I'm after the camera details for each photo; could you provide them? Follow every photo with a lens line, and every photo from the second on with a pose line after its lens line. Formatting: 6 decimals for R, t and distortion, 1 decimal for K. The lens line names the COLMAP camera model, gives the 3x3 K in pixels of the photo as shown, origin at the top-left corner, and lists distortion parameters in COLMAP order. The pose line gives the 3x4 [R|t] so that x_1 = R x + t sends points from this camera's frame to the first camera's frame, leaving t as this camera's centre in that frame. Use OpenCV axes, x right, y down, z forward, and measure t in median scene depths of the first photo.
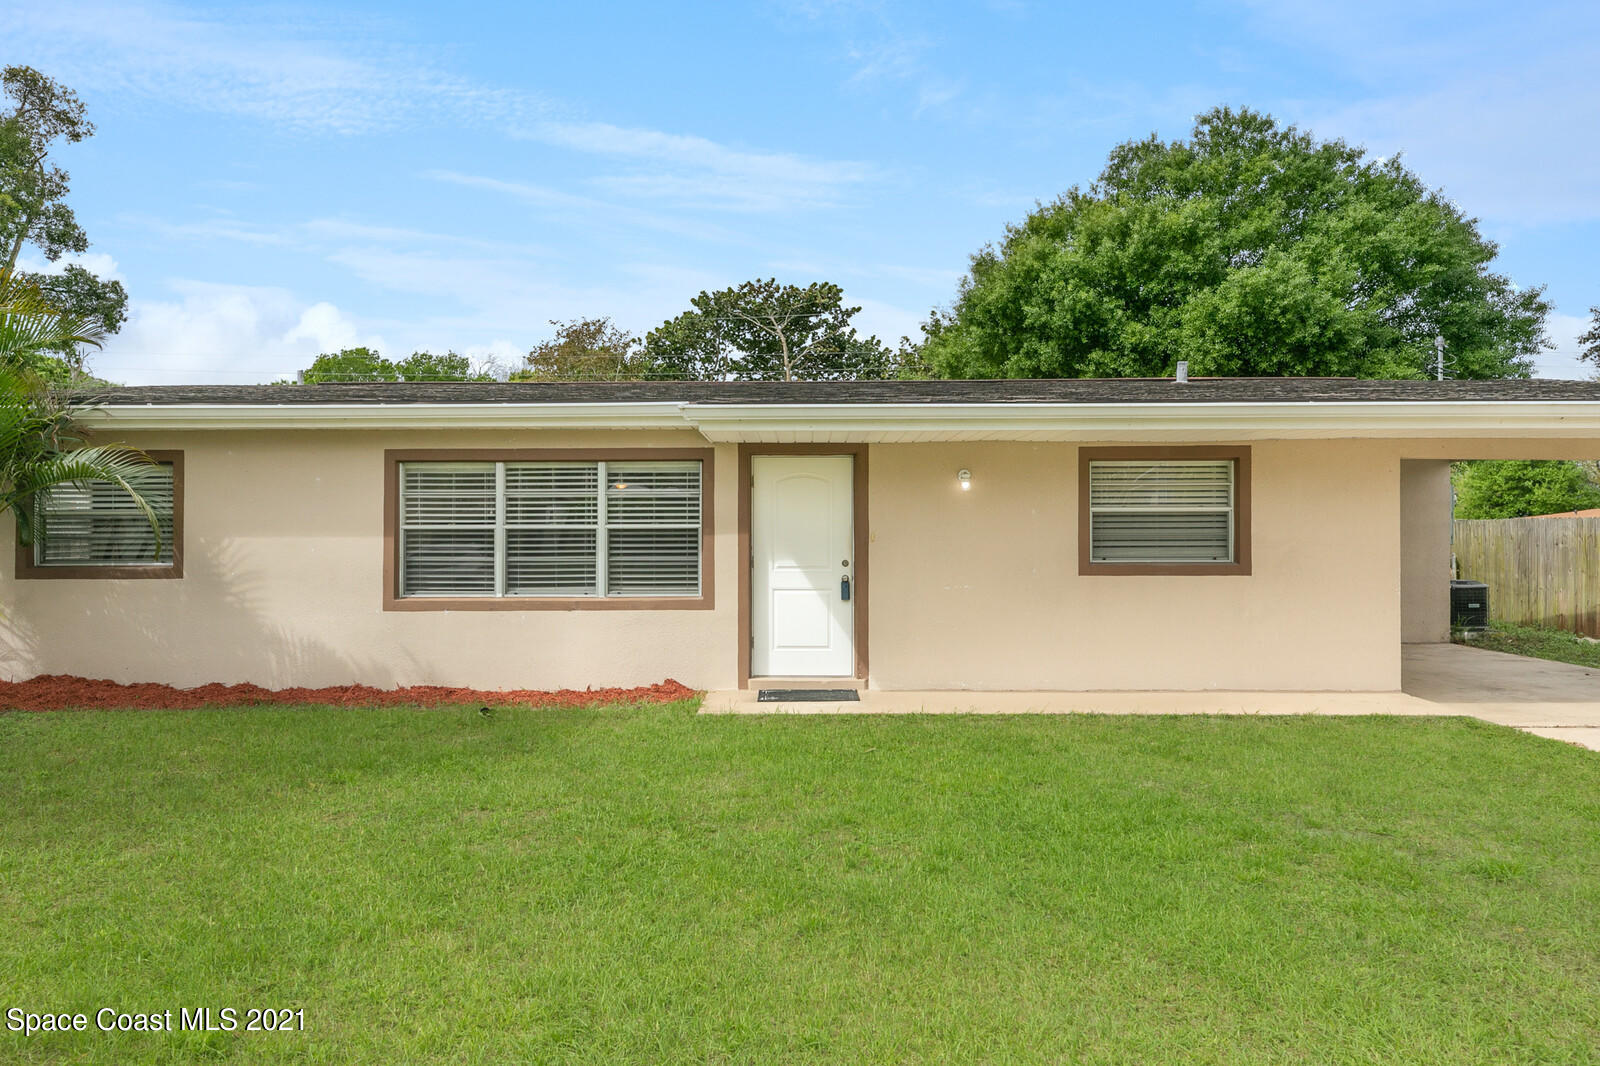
lens RADIAL K [[1166.5, 0, 800.0], [0, 1166.5, 533.0], [0, 0, 1]] dist [0.001699, 0.003062]
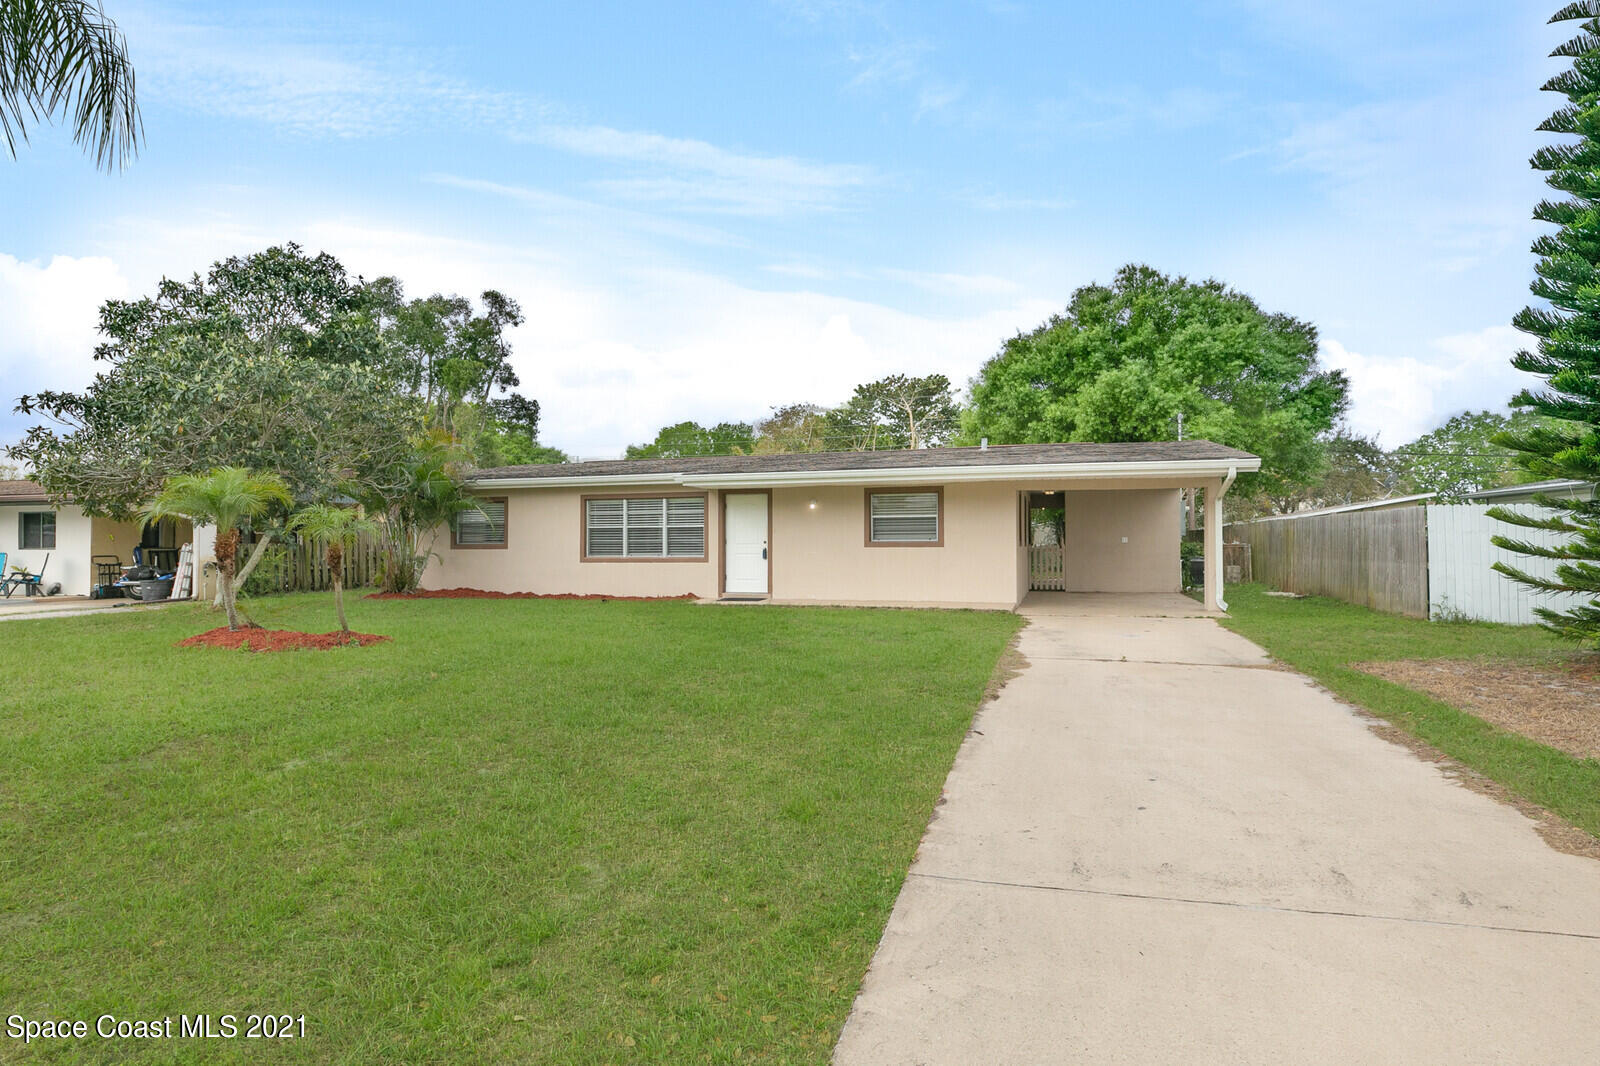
lens RADIAL K [[869.3, 0, 800.0], [0, 869.3, 533.0], [0, 0, 1]] dist [-0.006889, -0.000013]
pose [[0.959716, -0.005650, -0.280916, 0.280829], [0.003917, 0.999970, -0.006731, 0.009737], [0.280945, 0.005360, 0.959709, -0.281871]]
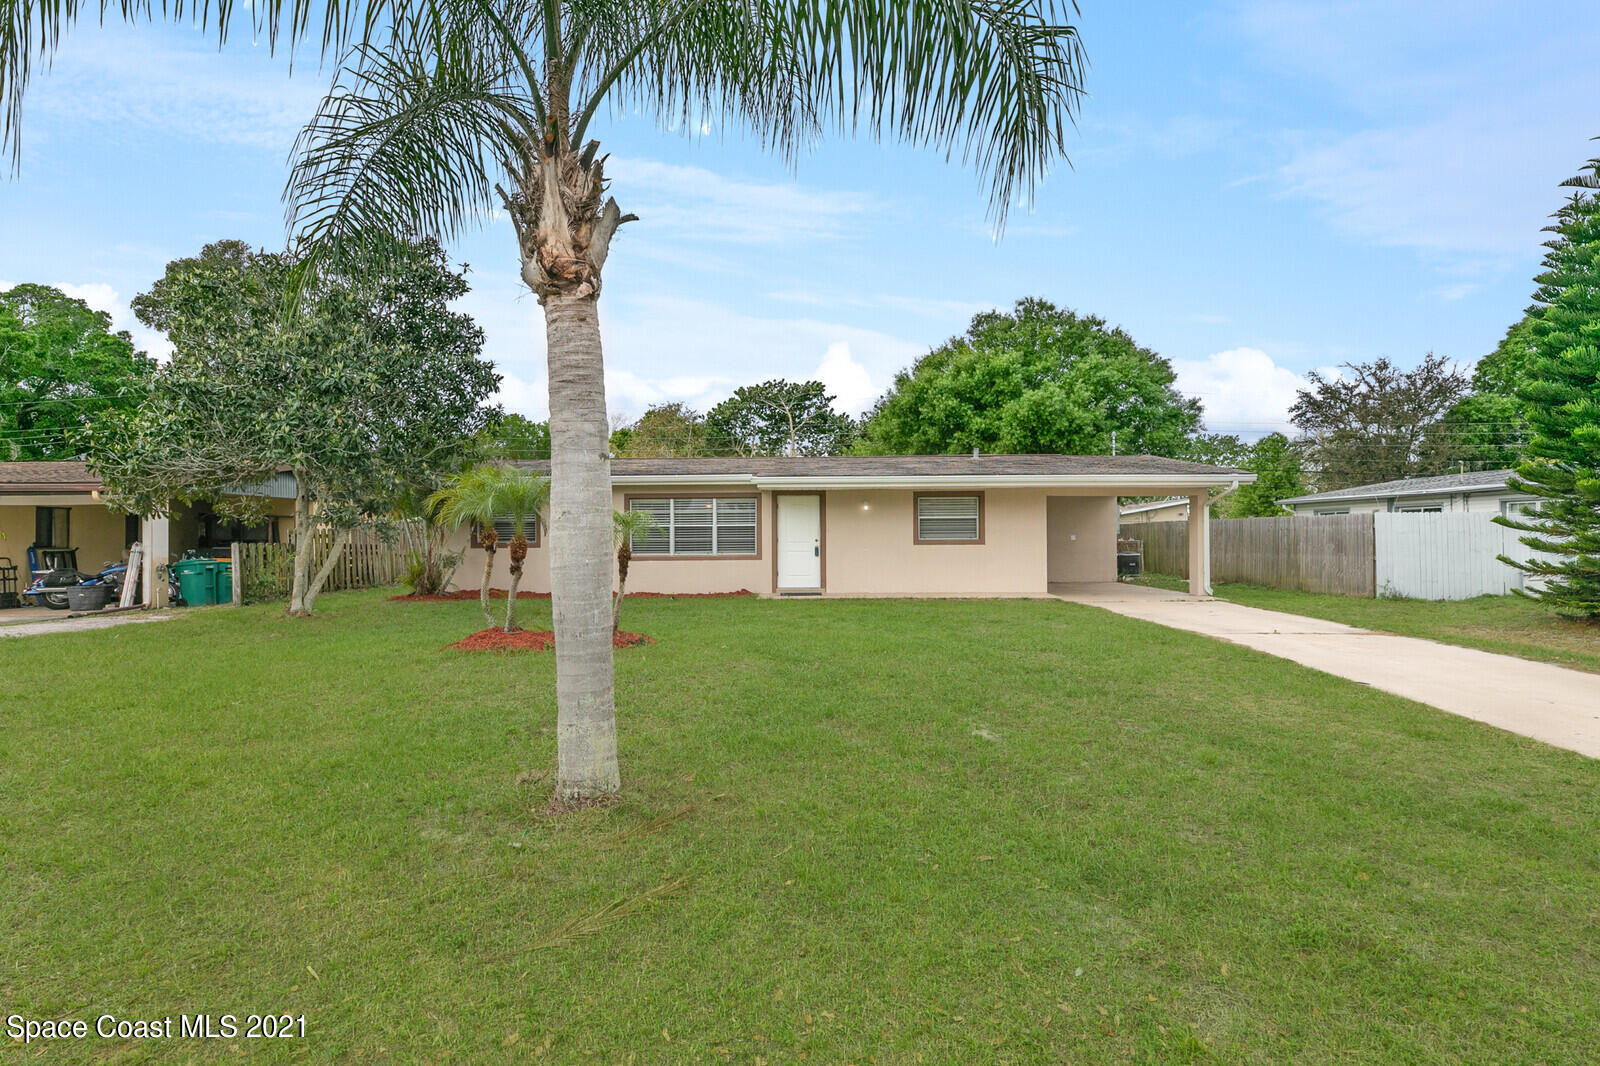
lens RADIAL K [[869.3, 0, 800.0], [0, 869.3, 533.0], [0, 0, 1]] dist [-0.006889, -0.000013]
pose [[0.999989, -0.004022, -0.002469, 0.004583], [0.004016, 0.999989, -0.002308, 0.007104], [0.002479, 0.002298, 0.999994, -0.386148]]
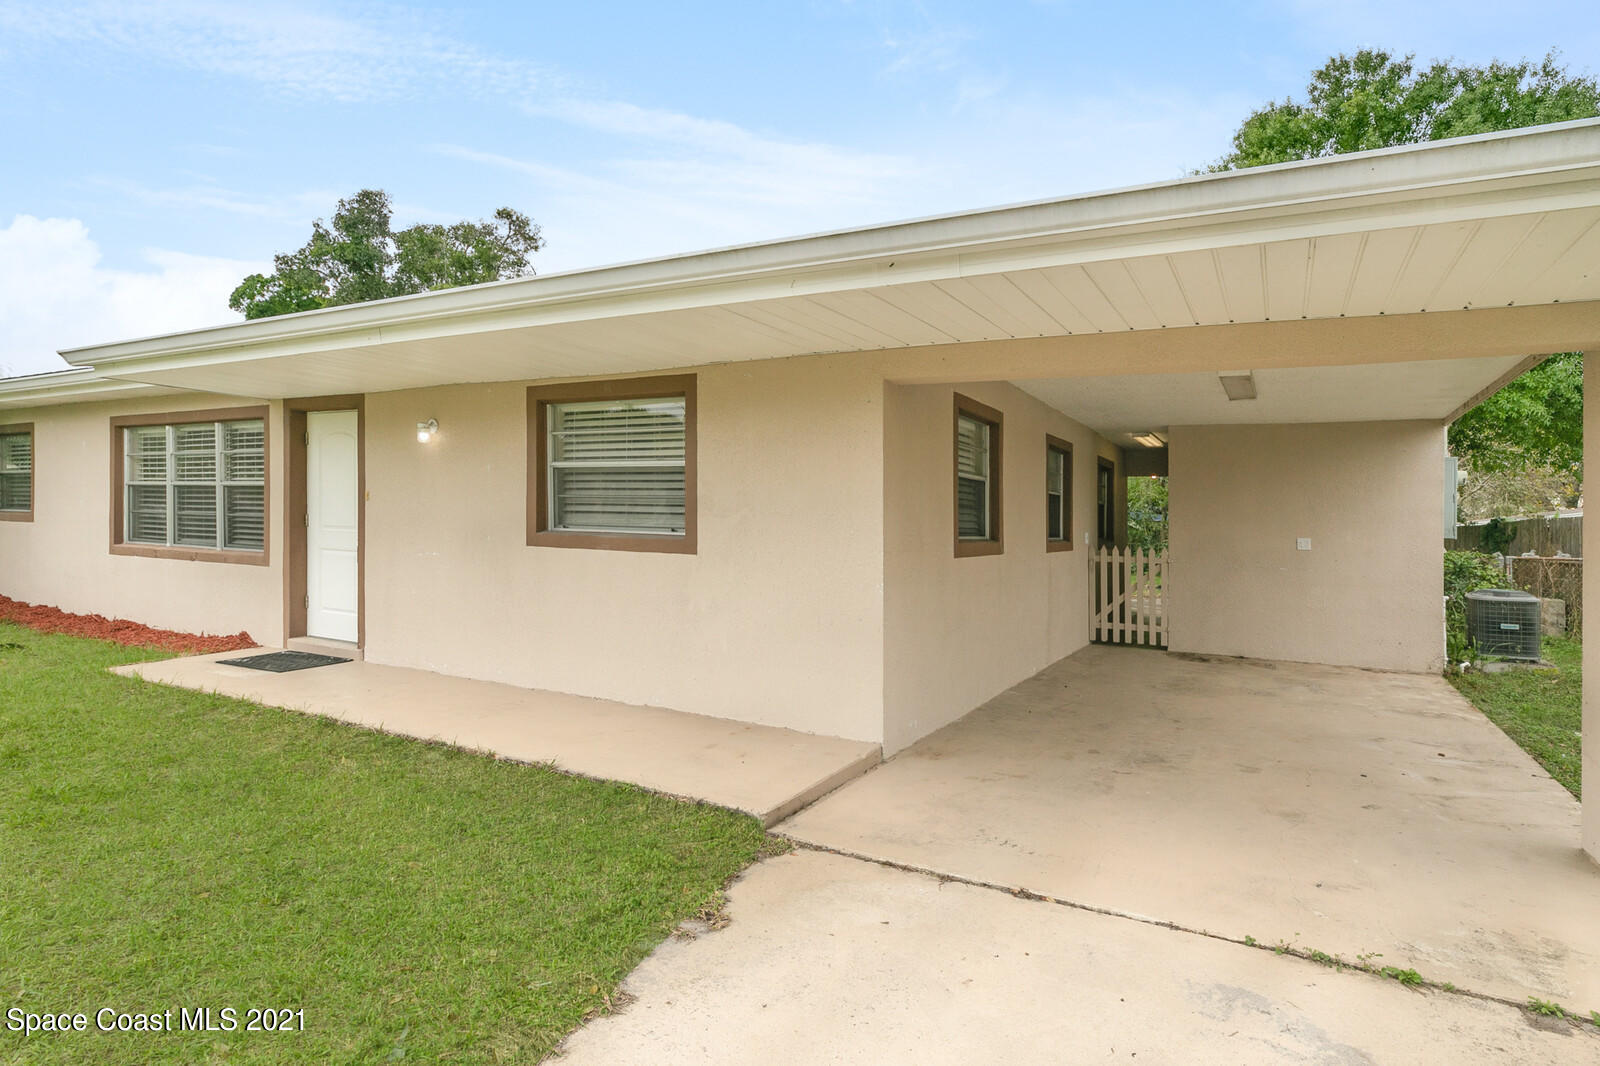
lens RADIAL K [[862.1, 0, 855.7], [0, 862.1, 525.0], [0, 0, 1]] dist [-0.032660, -0.000042]
pose [[0.901827, 0.026553, -0.431282, 0.341046], [-0.028074, 0.999602, 0.002841, 0.006758], [0.431185, 0.009546, 0.902213, 0.274131]]
